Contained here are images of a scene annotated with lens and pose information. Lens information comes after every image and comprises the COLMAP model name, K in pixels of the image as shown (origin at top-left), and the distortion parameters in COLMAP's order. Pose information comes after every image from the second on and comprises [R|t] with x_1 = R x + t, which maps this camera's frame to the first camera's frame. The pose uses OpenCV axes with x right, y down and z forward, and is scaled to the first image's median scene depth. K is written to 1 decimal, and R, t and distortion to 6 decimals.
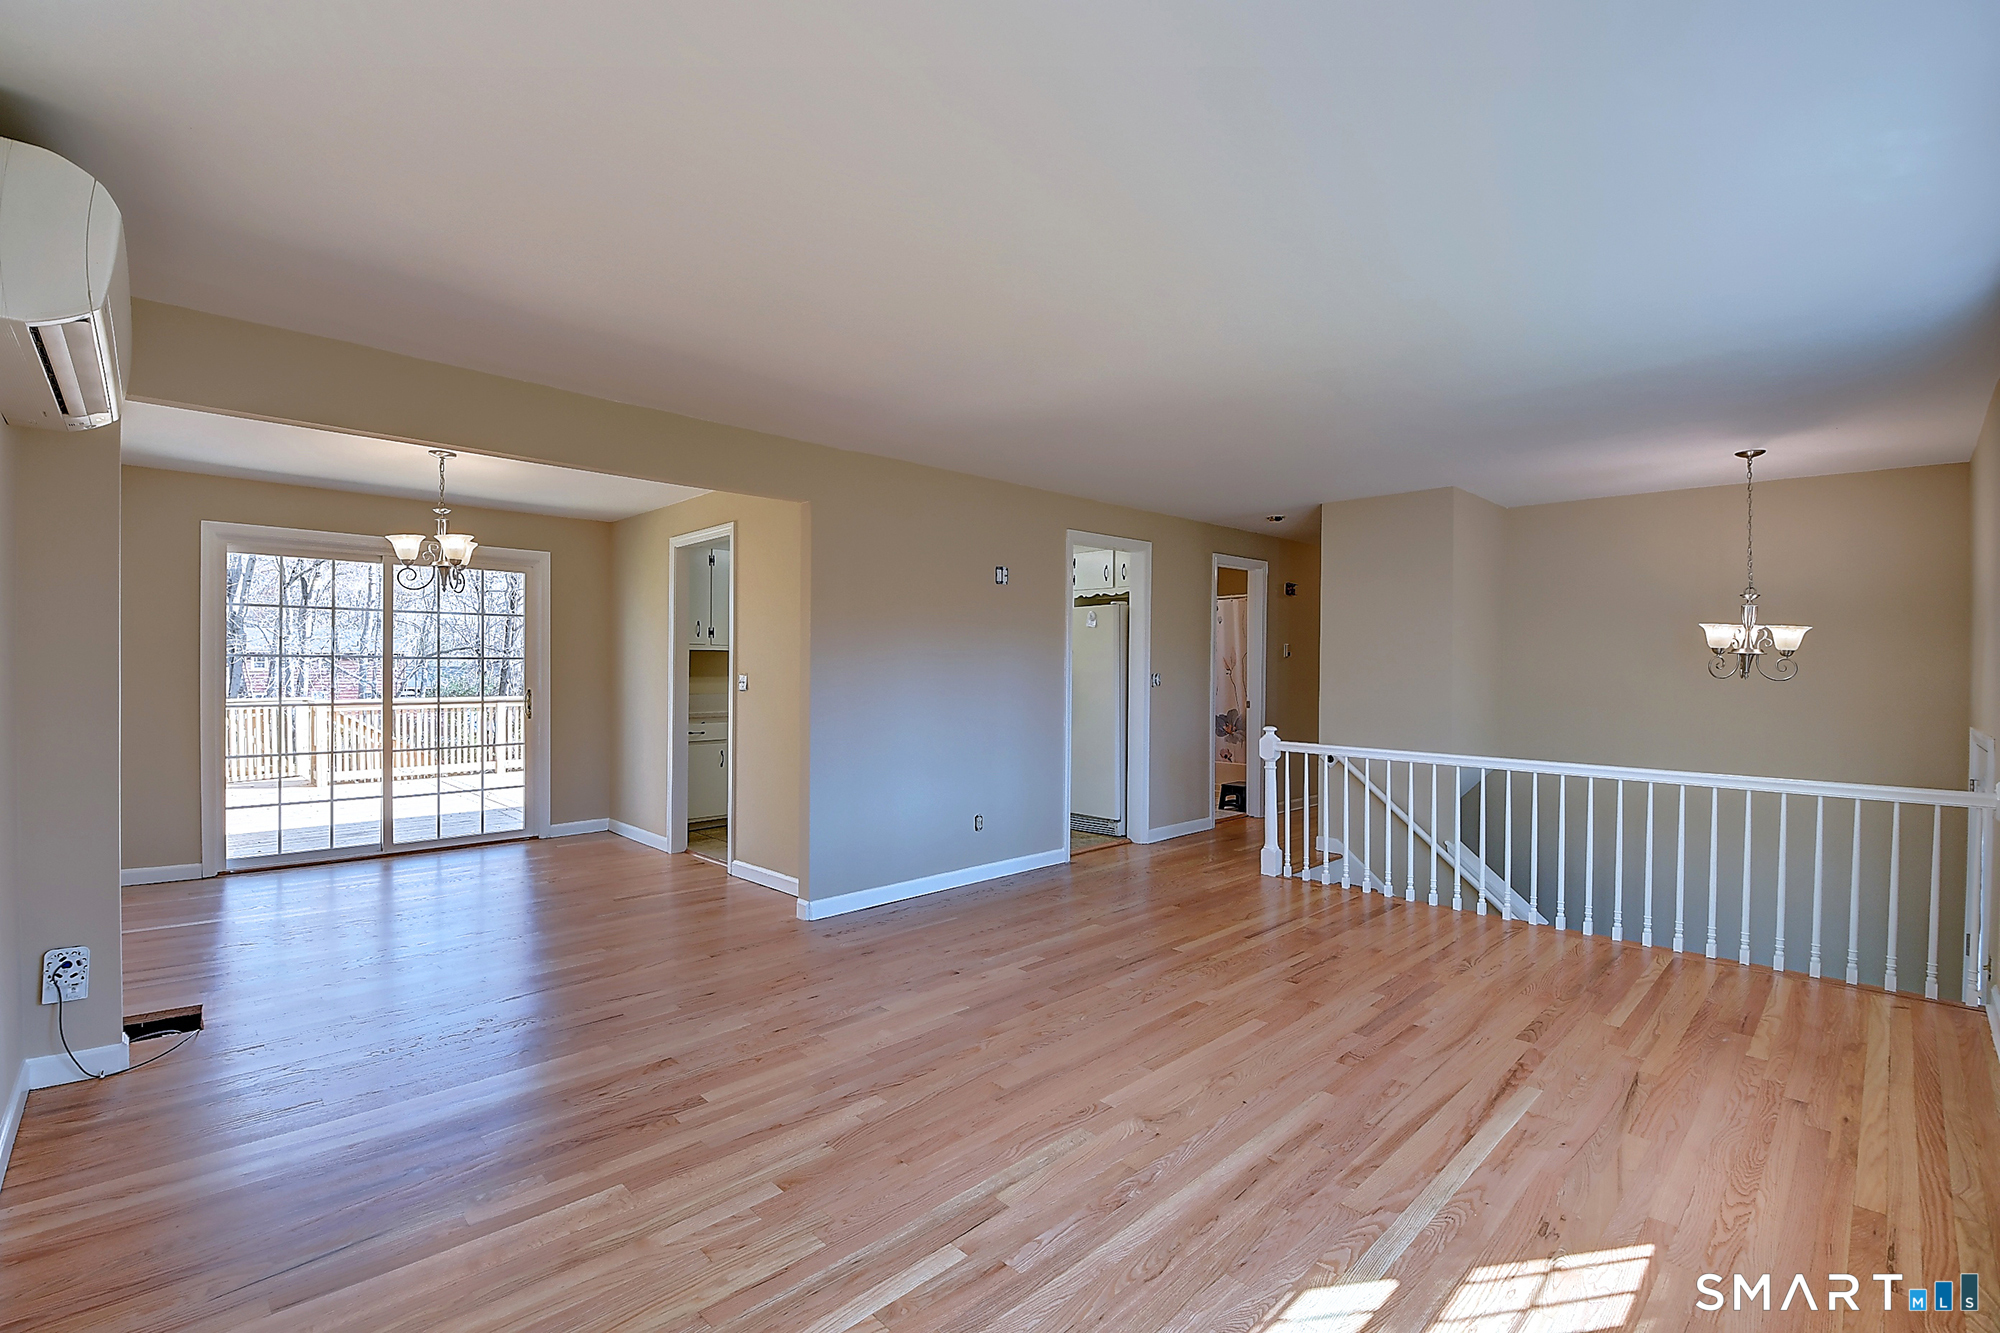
lens RADIAL K [[897.6, 0, 990.1], [0, 897.6, 667.7], [0, 0, 1]] dist [0.030558, -0.037736]
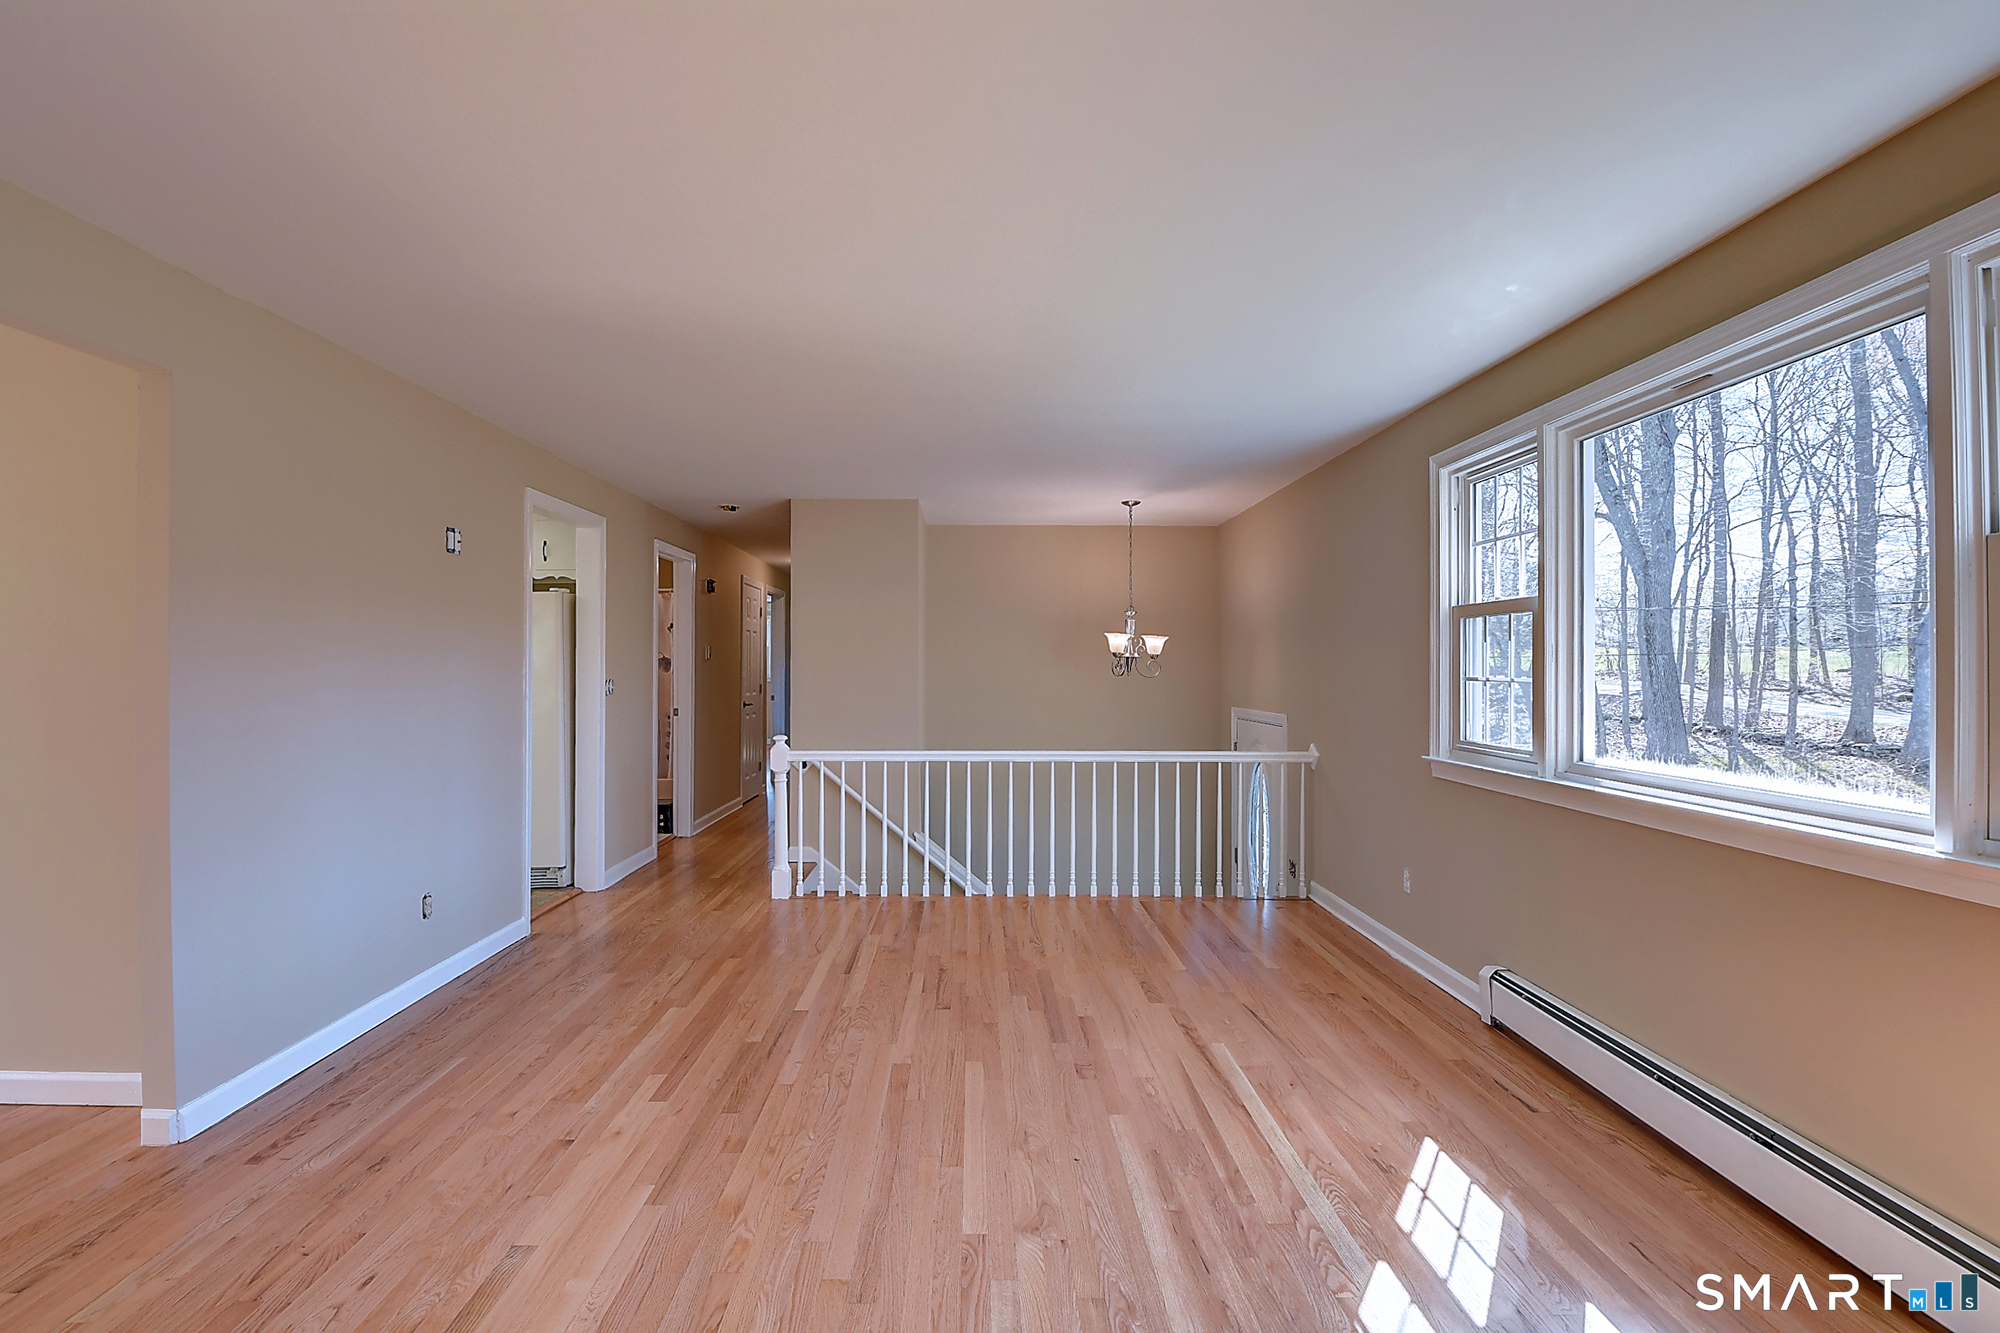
lens RADIAL K [[897.6, 0, 990.1], [0, 897.6, 667.7], [0, 0, 1]] dist [0.030558, -0.037736]
pose [[0.683077, -0.008097, 0.730302, -0.261407], [0.007455, 0.999964, 0.004114, -0.007081], [-0.730309, 0.002635, 0.683112, 0.274250]]
